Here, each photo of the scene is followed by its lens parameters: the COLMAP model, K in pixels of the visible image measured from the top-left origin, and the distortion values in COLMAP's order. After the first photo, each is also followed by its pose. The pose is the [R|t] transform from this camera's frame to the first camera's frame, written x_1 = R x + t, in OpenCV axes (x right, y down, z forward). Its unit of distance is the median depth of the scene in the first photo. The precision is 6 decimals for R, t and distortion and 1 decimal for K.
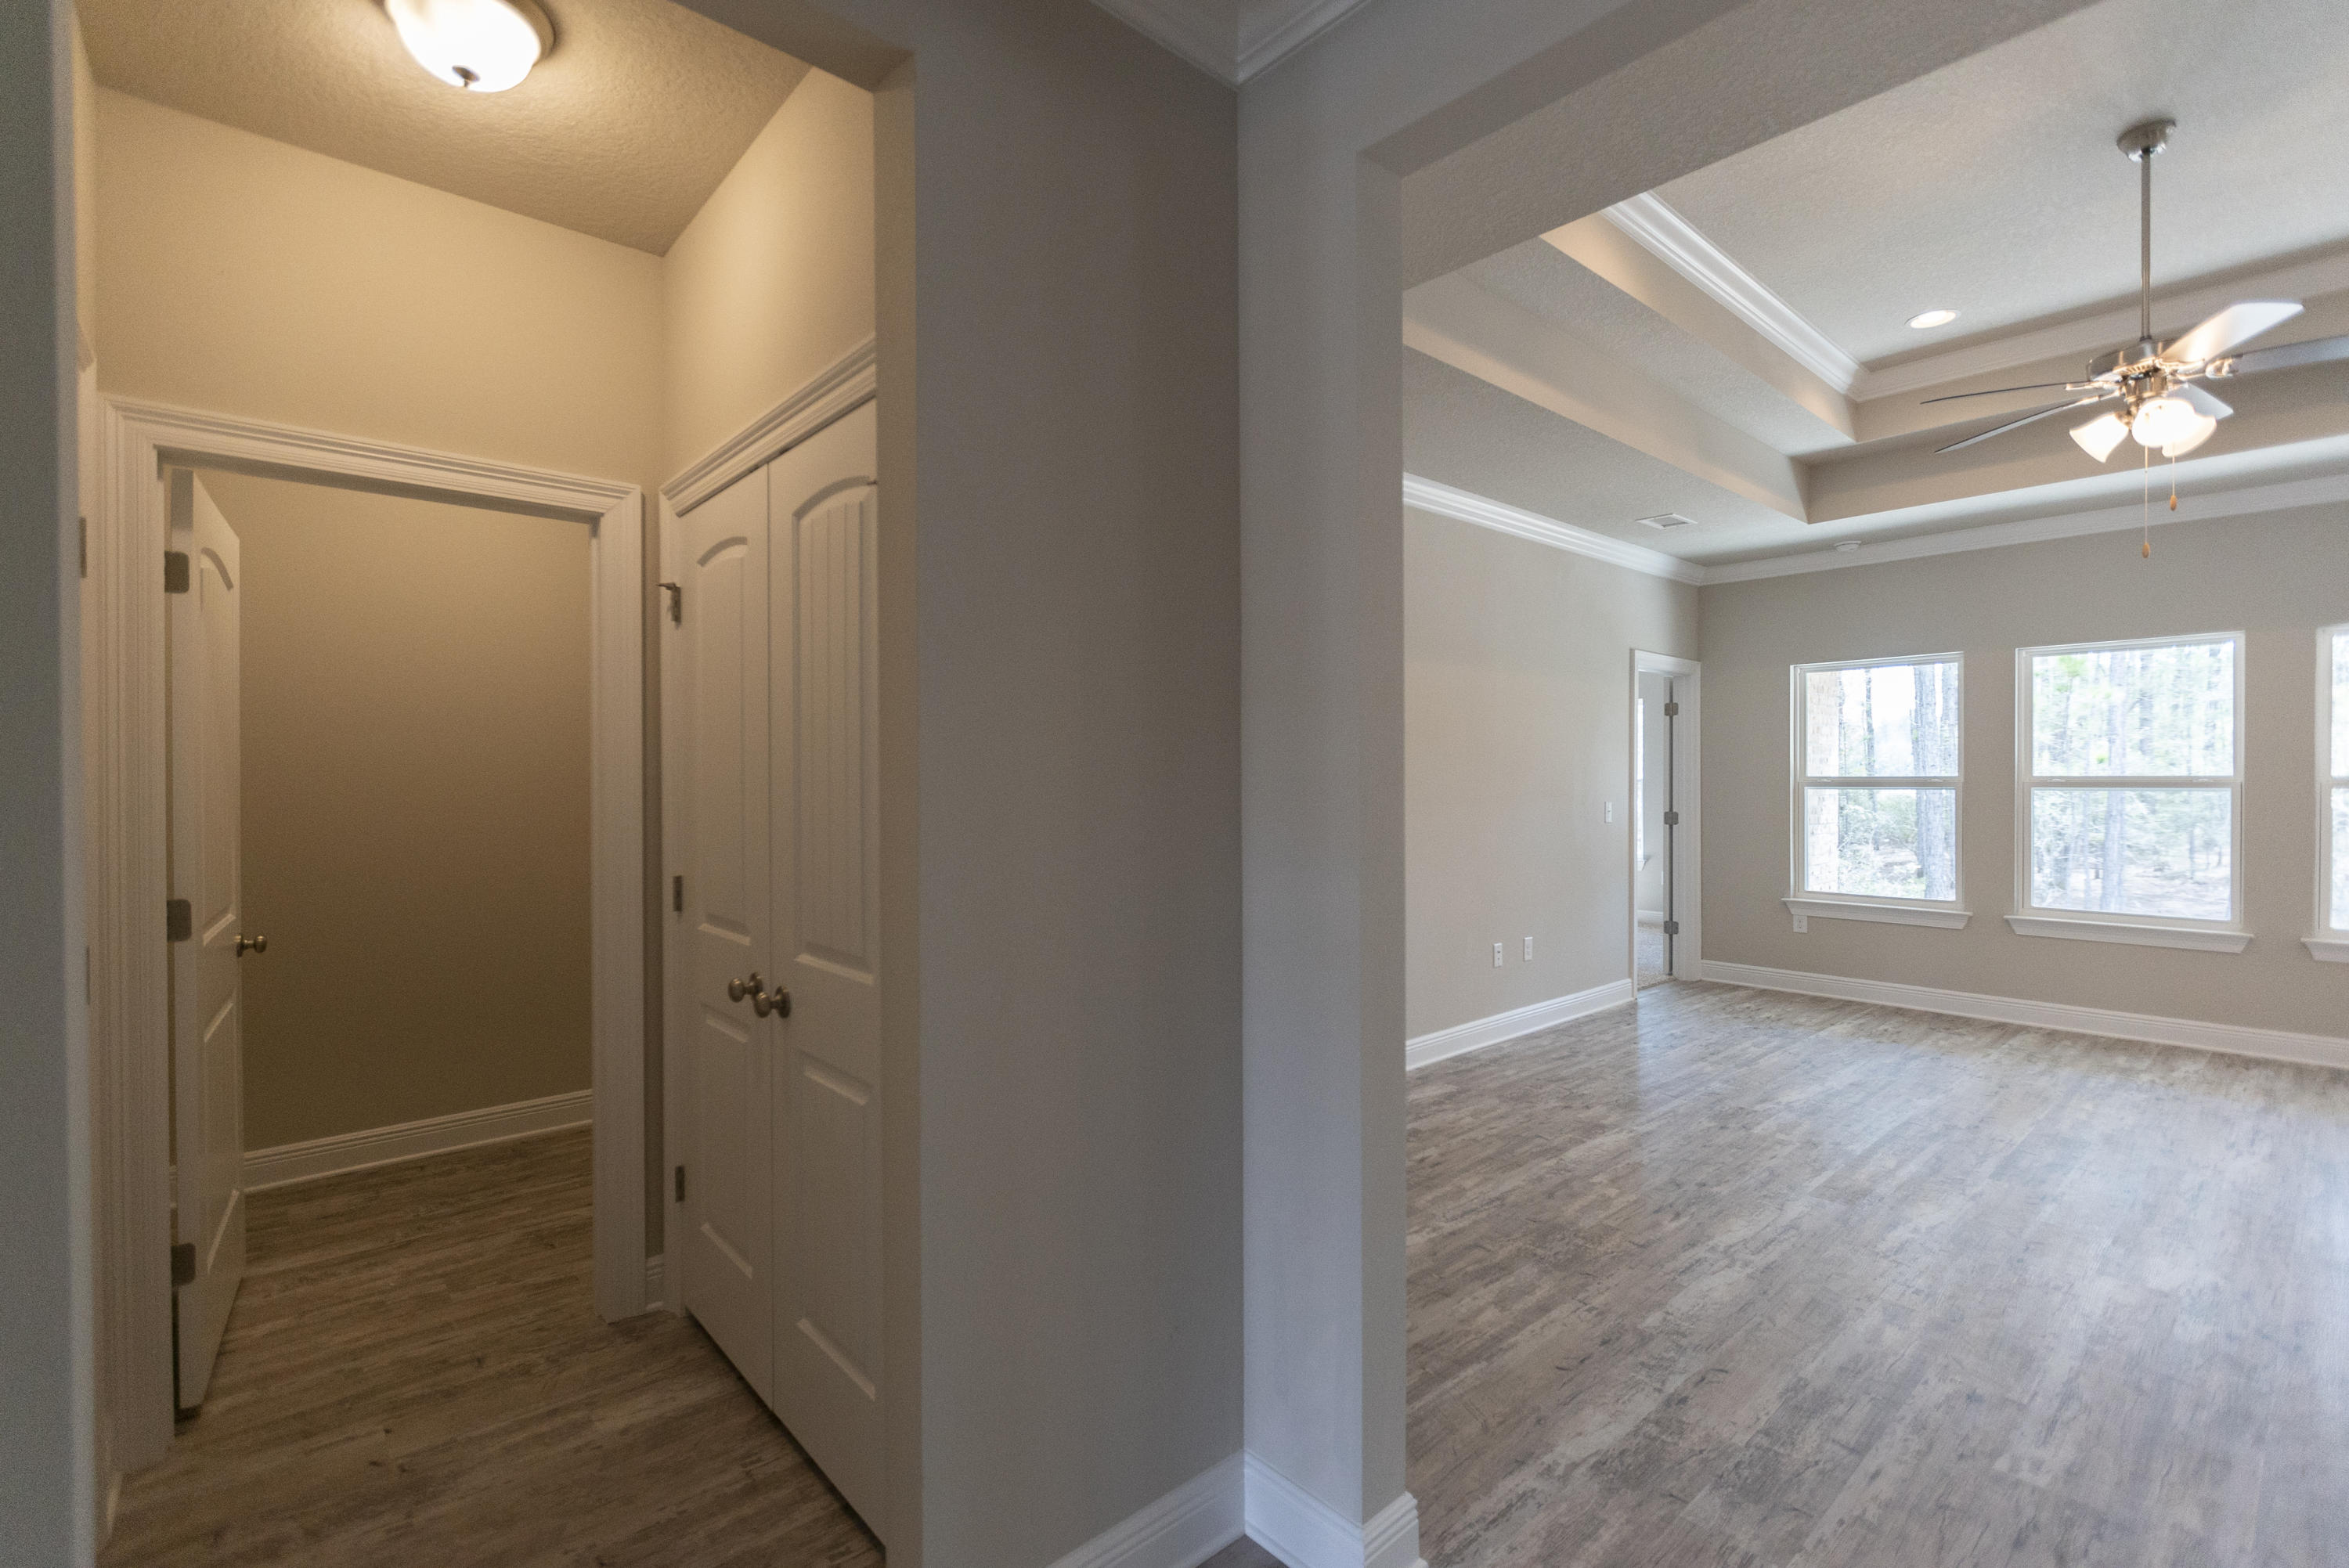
lens RADIAL K [[1047.6, 0, 1174.5], [0, 1047.6, 784.0], [0, 0, 1]] dist [0.000802, 0.000258]
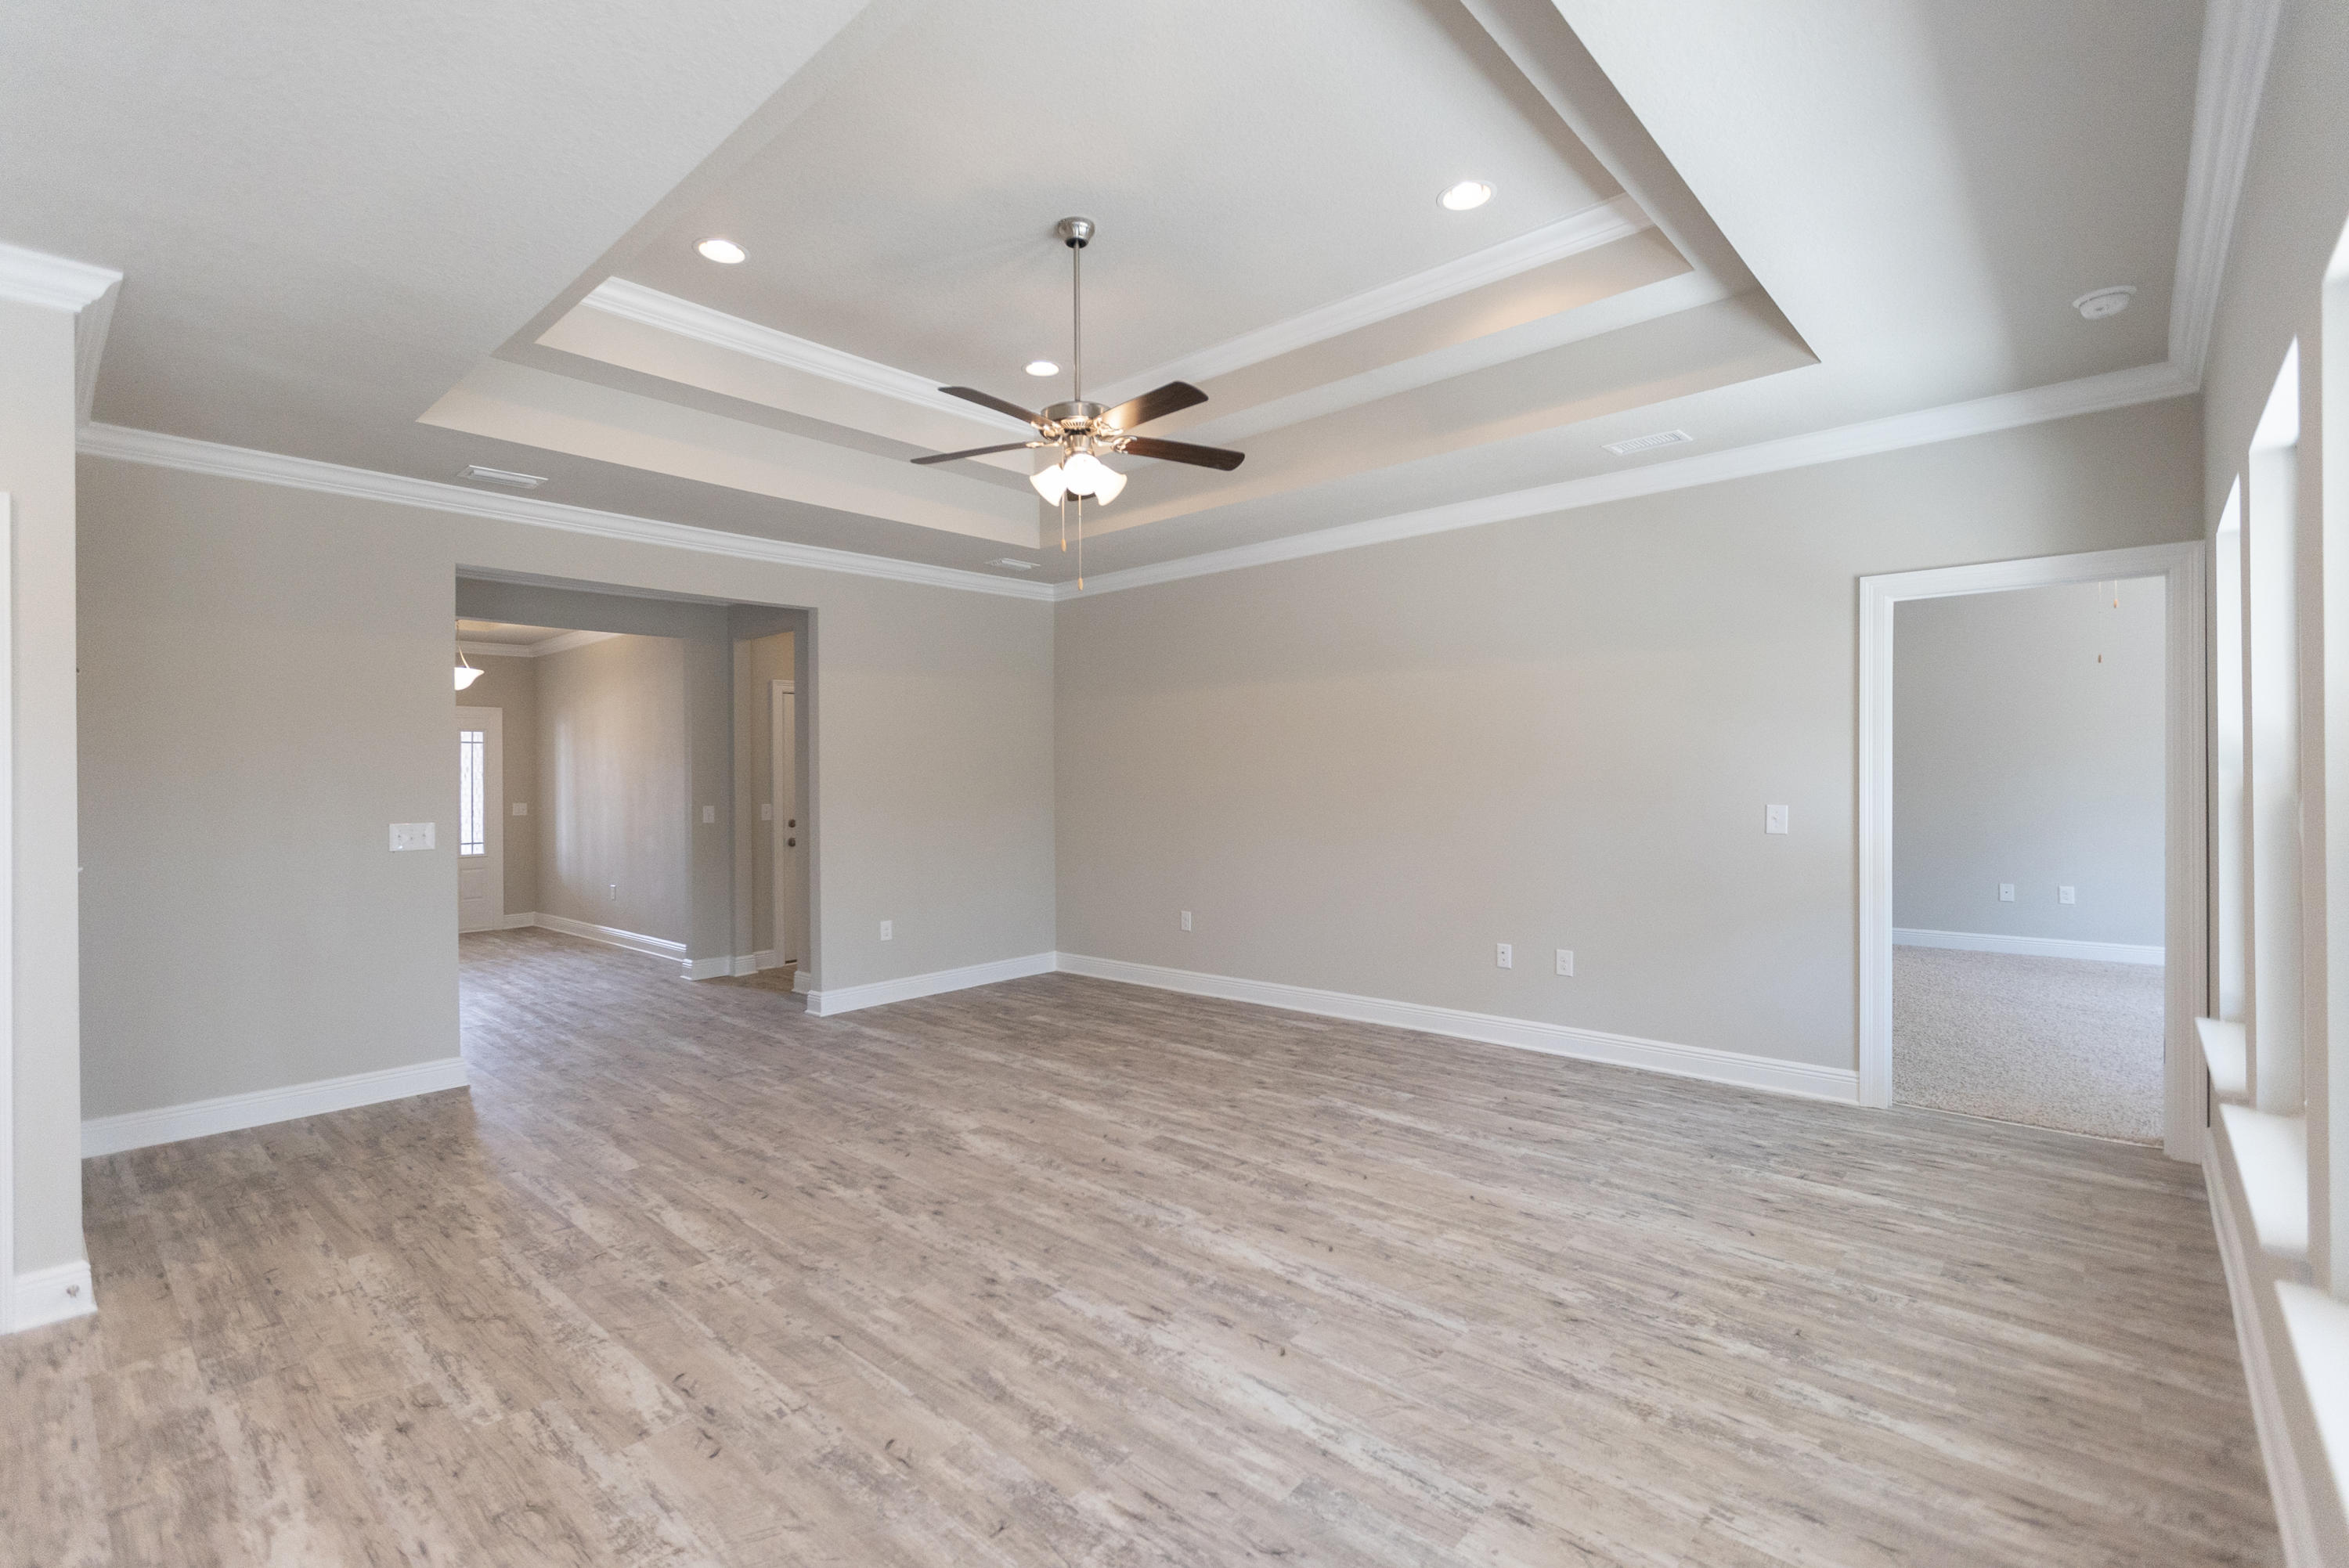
lens RADIAL K [[1047.6, 0, 1174.5], [0, 1047.6, 784.0], [0, 0, 1]] dist [0.000802, 0.000258]
pose [[0.115060, 0.001988, -0.993357, 1.747708], [0.007745, 0.999966, 0.002899, -0.004703], [0.993328, -0.008027, 0.115040, 0.816877]]
